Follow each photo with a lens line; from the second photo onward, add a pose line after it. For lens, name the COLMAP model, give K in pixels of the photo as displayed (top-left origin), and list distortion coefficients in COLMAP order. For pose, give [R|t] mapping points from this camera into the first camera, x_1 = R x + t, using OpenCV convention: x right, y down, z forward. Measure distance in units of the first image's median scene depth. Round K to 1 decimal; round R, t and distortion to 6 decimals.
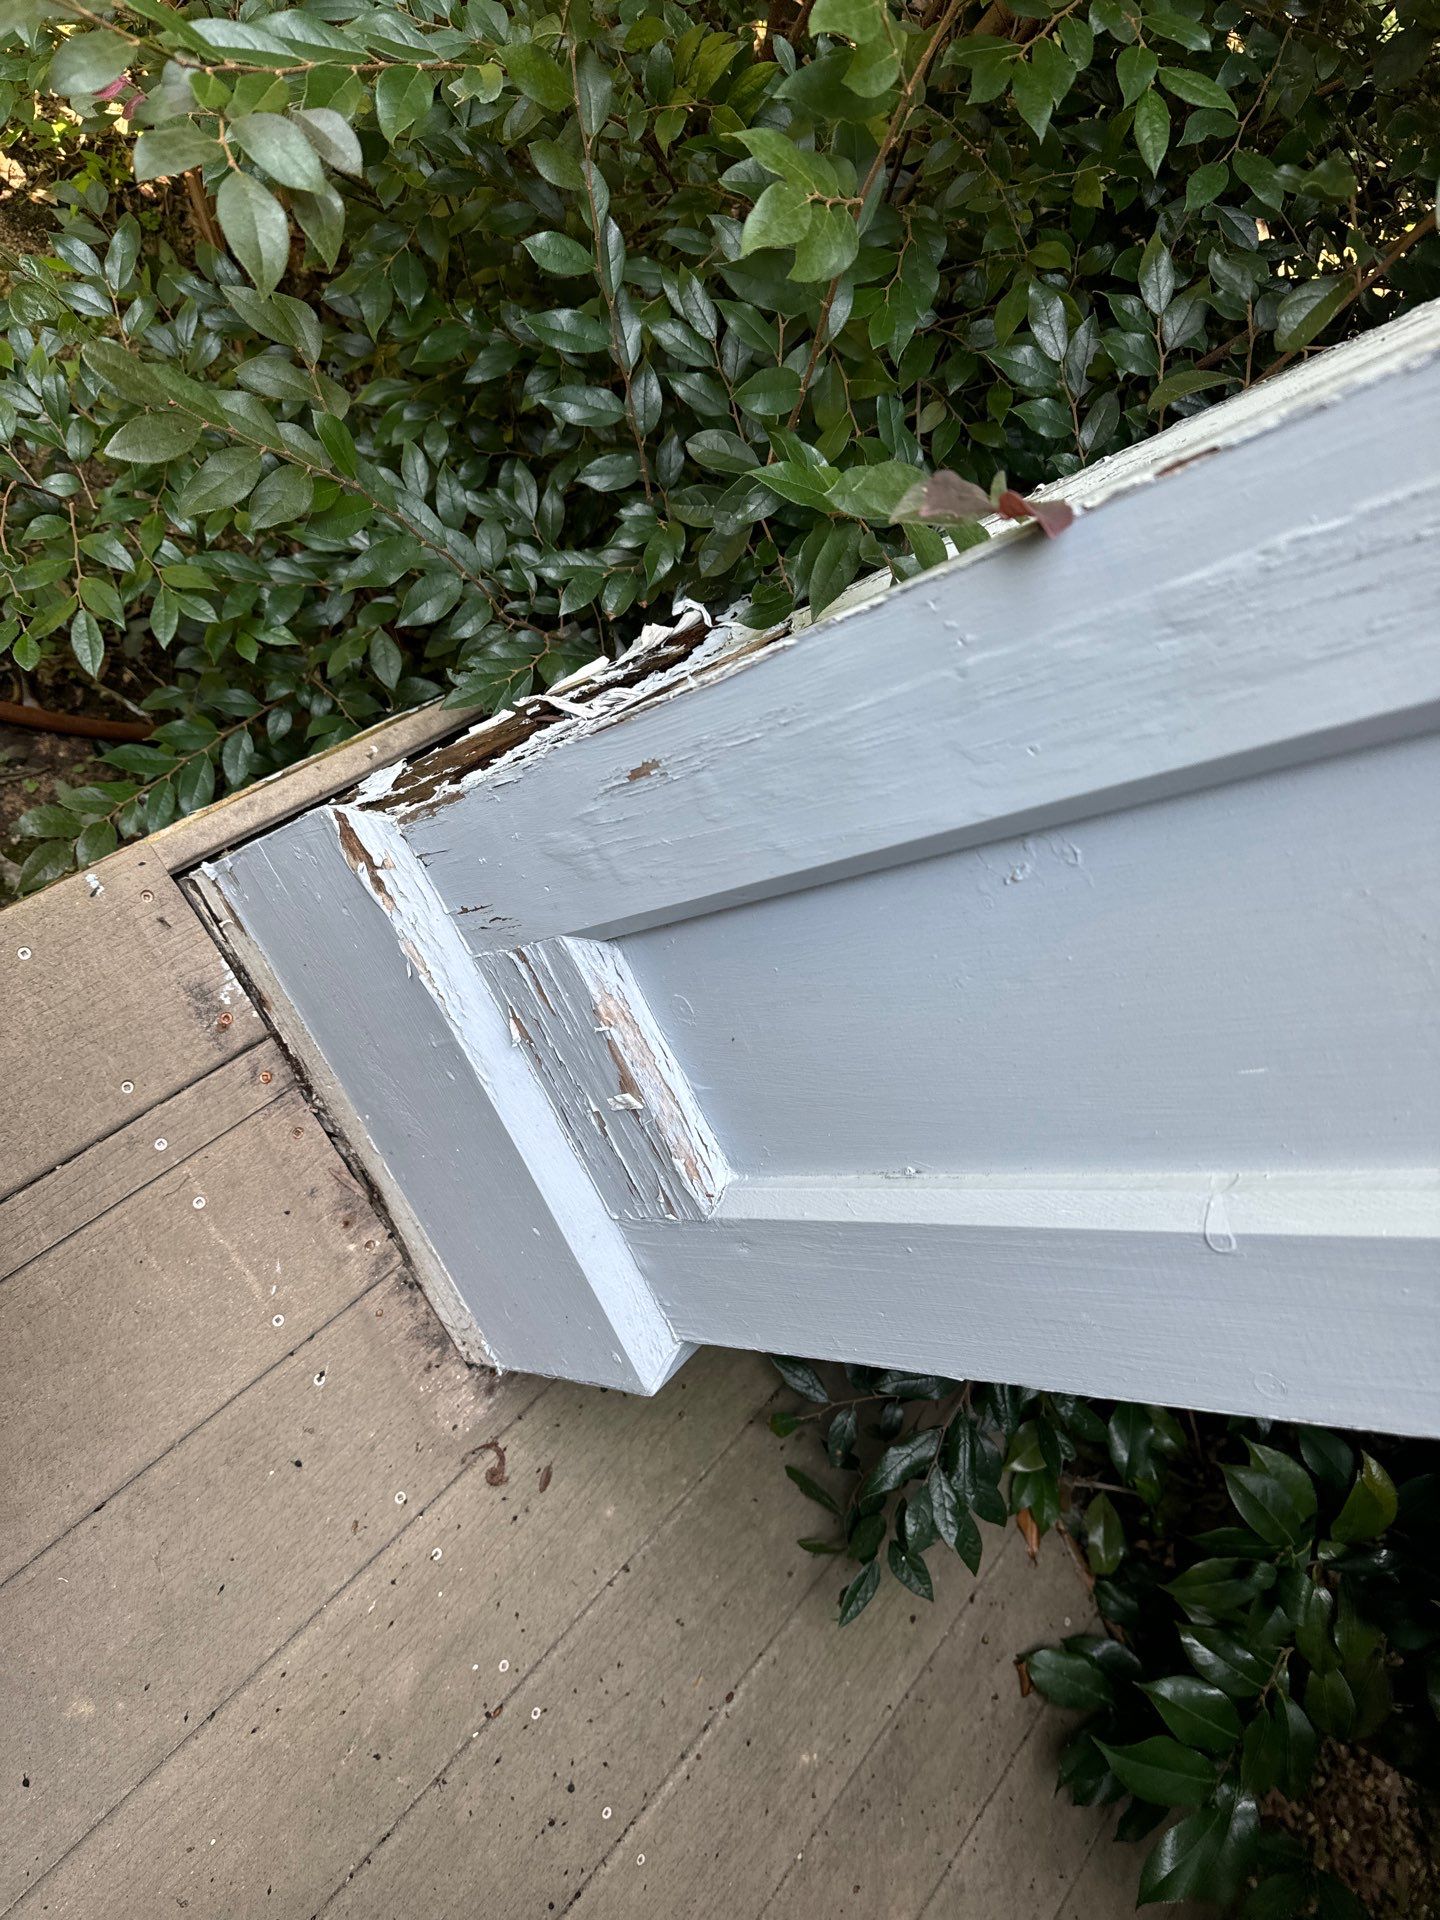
lens RADIAL K [[1325.5, 0, 720.0], [0, 1325.5, 960.0], [0, 0, 1]] dist [0.001842, -0.002634]
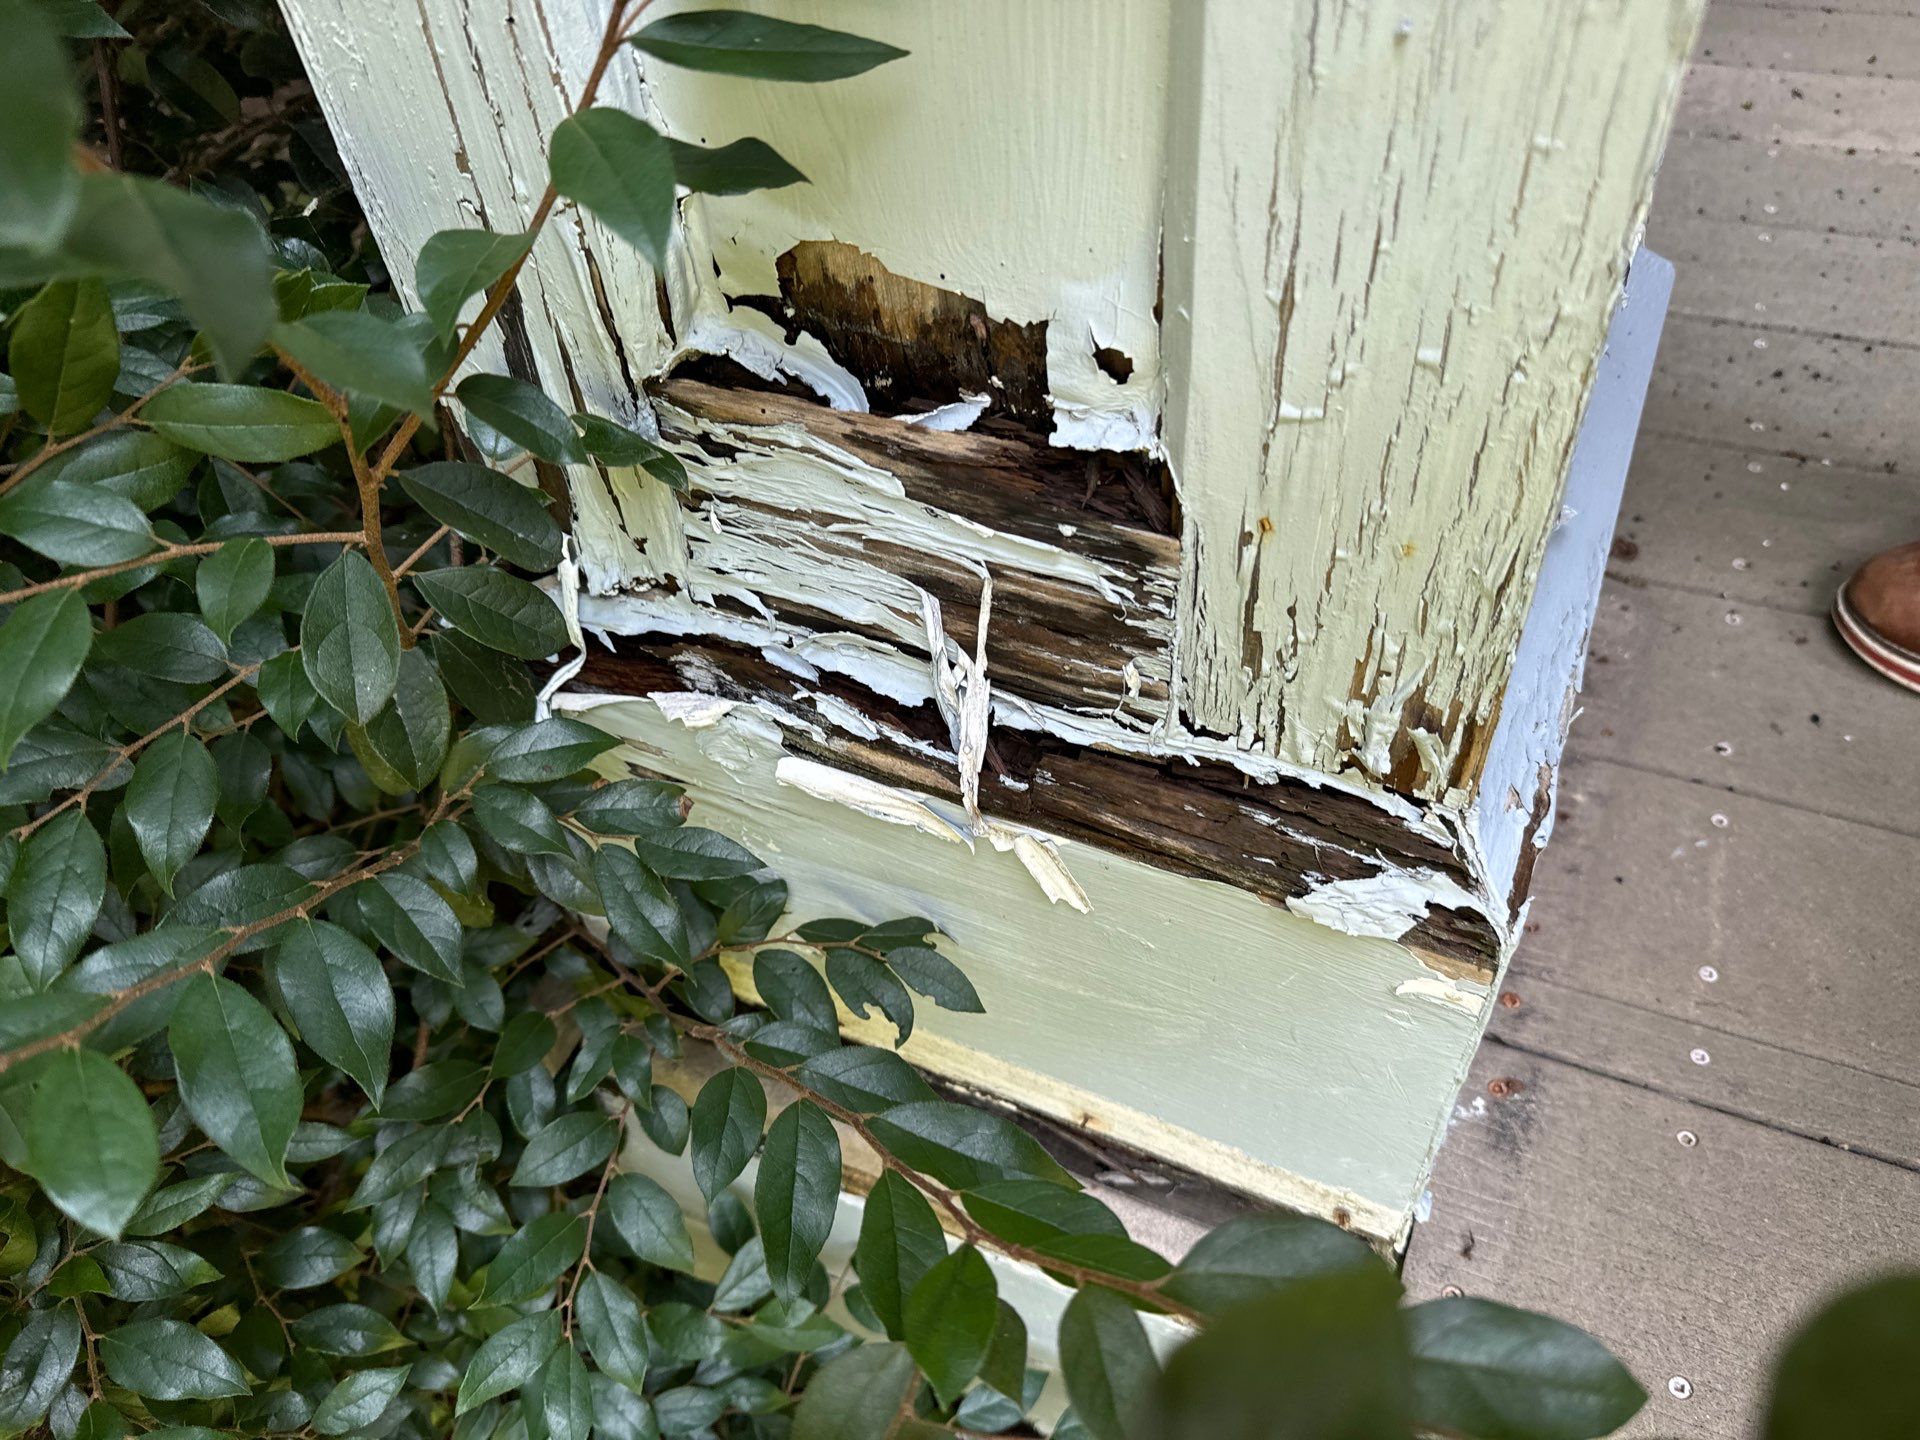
lens RADIAL K [[1325.5, 0, 956.1], [0, 1325.5, 708.9], [0, 0, 1]] dist [0.001842, -0.002634]
pose [[-0.428899, -0.902967, 0.026366, -0.112439], [0.805989, -0.369329, 0.462578, -0.416909], [-0.407955, 0.219650, 0.886187, 0.508873]]
